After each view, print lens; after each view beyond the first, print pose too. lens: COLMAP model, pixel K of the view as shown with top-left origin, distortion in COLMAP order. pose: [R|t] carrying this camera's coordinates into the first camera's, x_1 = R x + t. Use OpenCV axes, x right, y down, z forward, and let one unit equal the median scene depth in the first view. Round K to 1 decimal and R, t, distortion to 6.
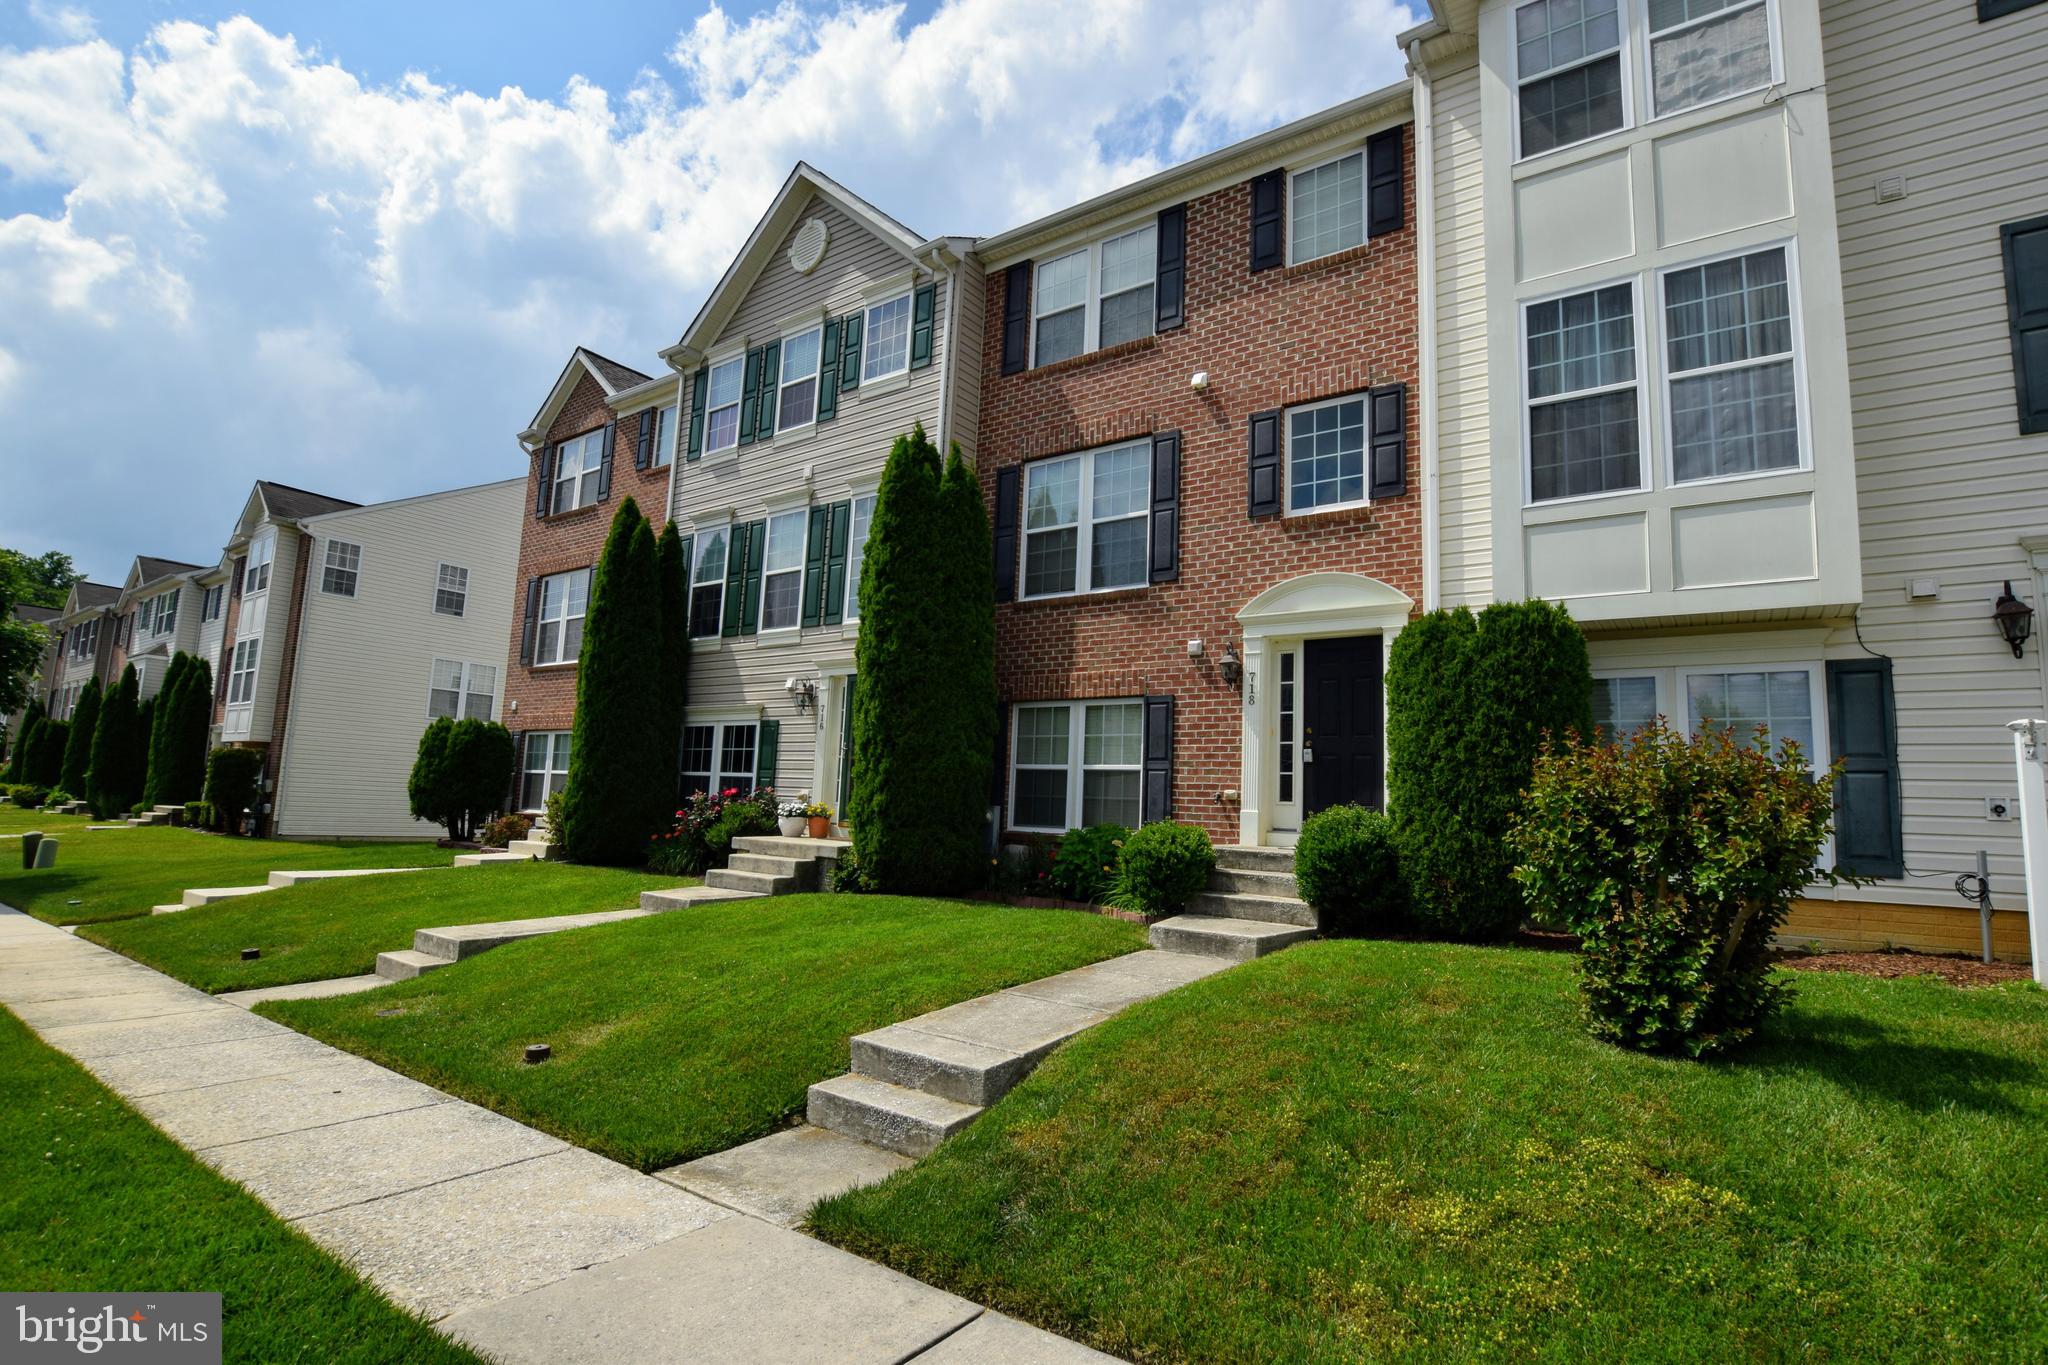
lens RADIAL K [[949.4, 0, 1015.7], [0, 949.4, 684.2], [0, 0, 1]] dist [-0.024133, 0.001121]
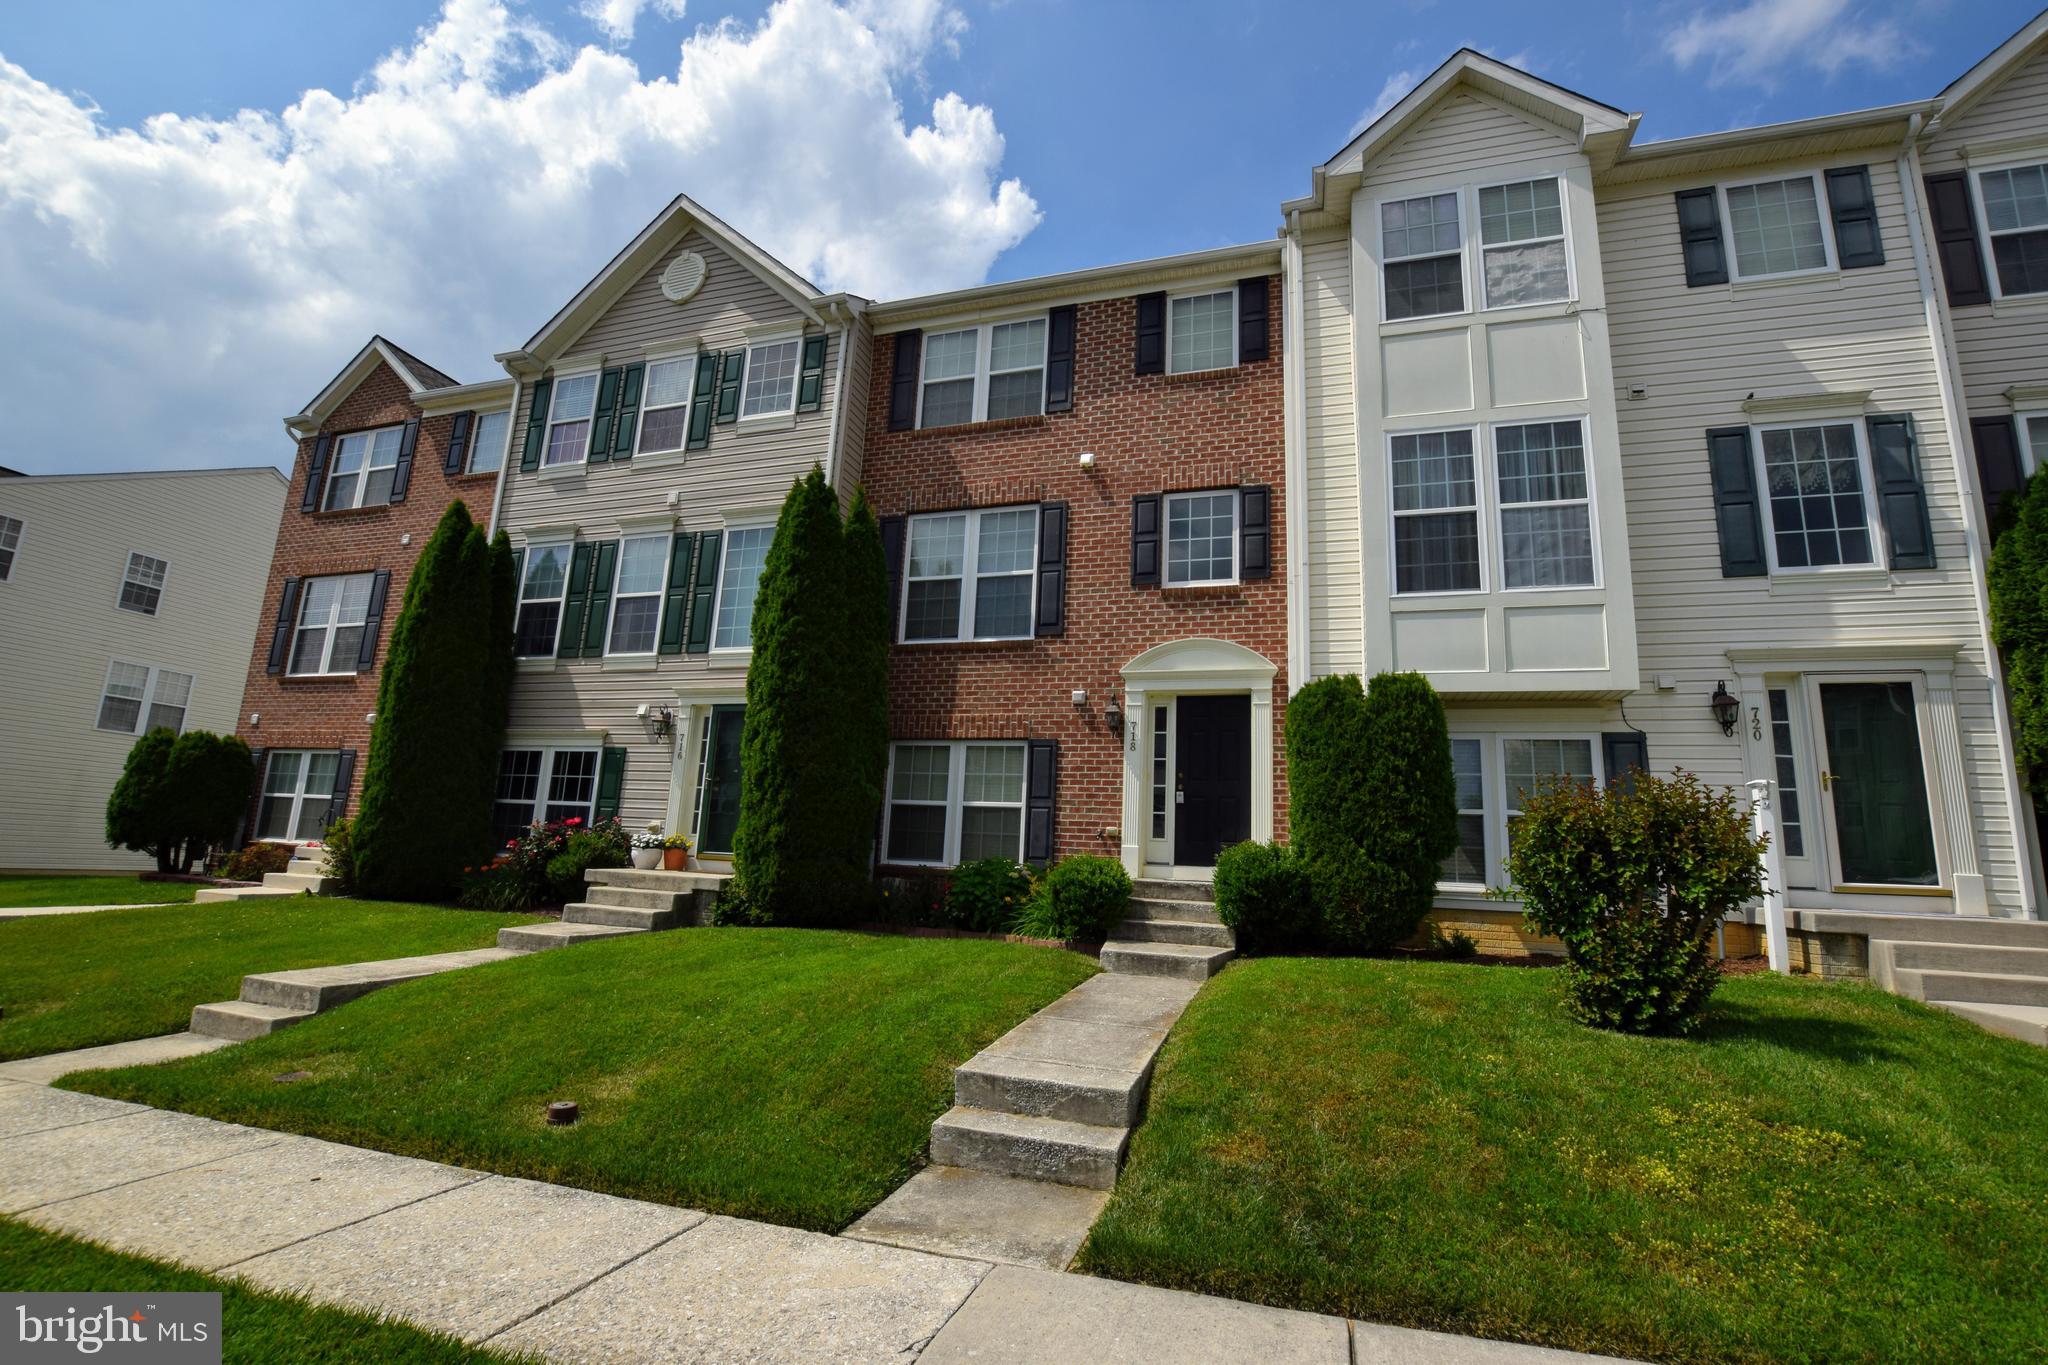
lens RADIAL K [[872.2, 0, 1026.0], [0, 872.2, 687.2], [0, 0, 1]] dist [-0.026700, 0.000751]
pose [[0.953224, 0.063701, 0.295475, -0.168767], [-0.047707, 0.996995, -0.061036, 0.014846], [-0.298475, 0.044085, 0.953399, 0.048735]]
